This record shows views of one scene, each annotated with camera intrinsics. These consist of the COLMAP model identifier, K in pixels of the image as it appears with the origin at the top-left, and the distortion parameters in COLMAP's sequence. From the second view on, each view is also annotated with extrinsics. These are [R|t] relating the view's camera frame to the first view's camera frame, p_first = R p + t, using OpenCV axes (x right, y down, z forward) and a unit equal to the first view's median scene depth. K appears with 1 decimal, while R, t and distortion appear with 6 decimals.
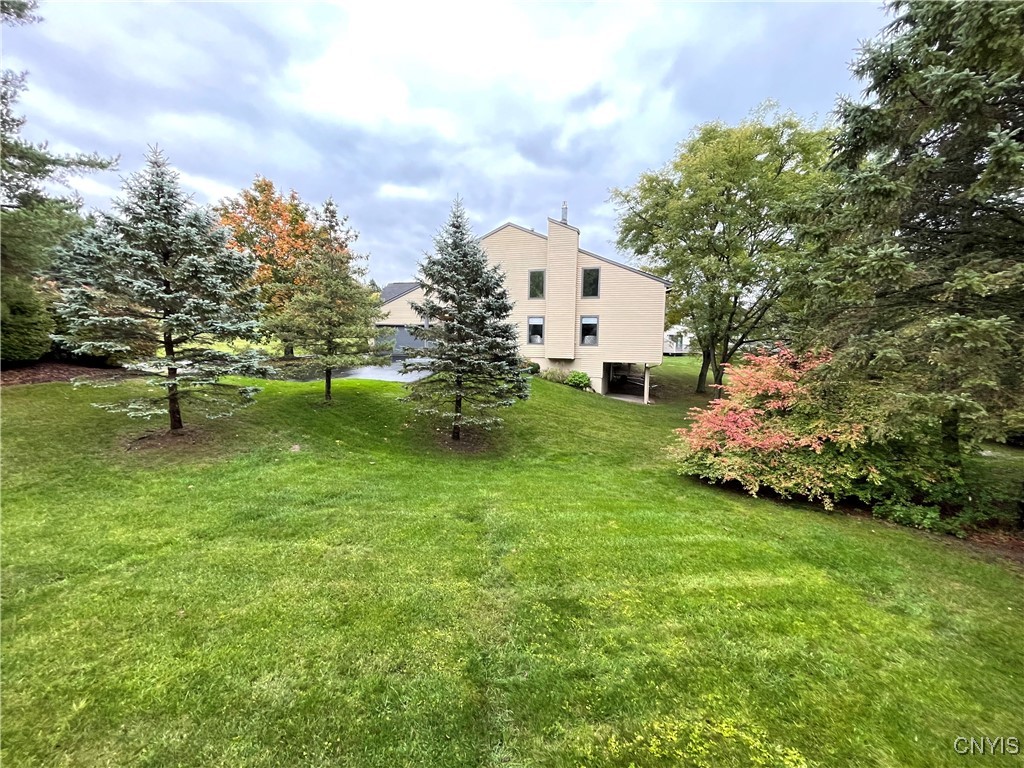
lens RADIAL K [[413.3, 0, 510.7], [0, 413.3, 379.6], [0, 0, 1]] dist [-0.002281, 0.000614]
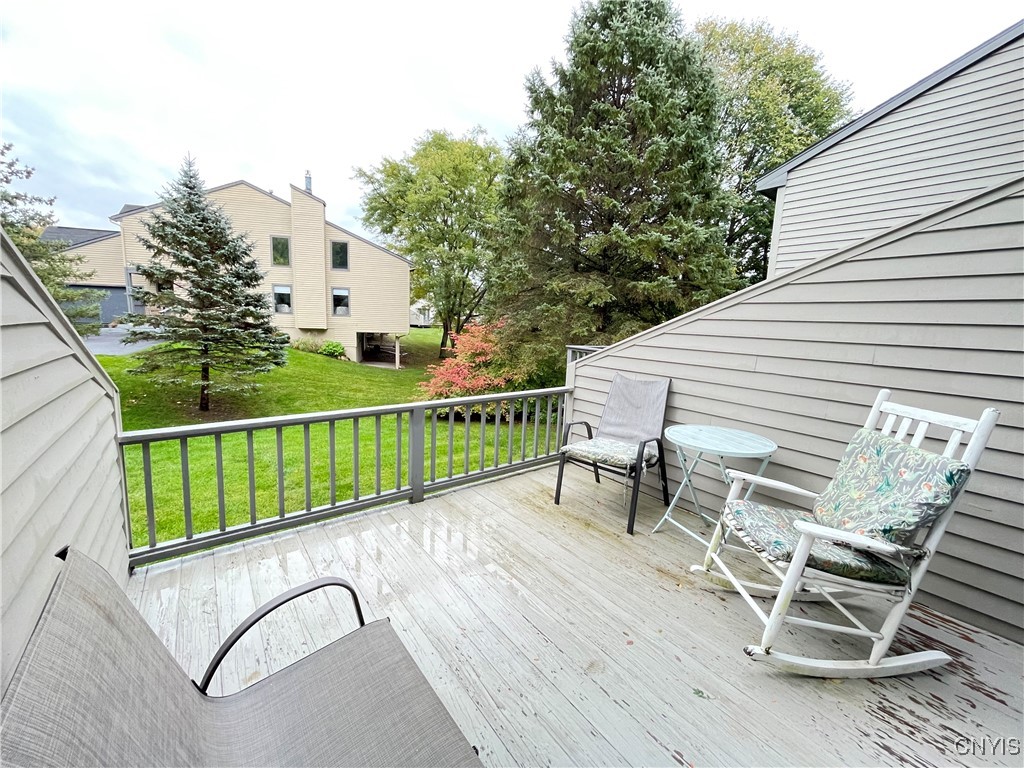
lens RADIAL K [[413.3, 0, 510.7], [0, 413.3, 379.6], [0, 0, 1]] dist [-0.002281, 0.000614]
pose [[0.836957, -0.062659, 0.543670, -0.052610], [0.026224, 0.996875, 0.074521, 0.018875], [-0.546640, -0.048114, 0.835984, -0.203212]]
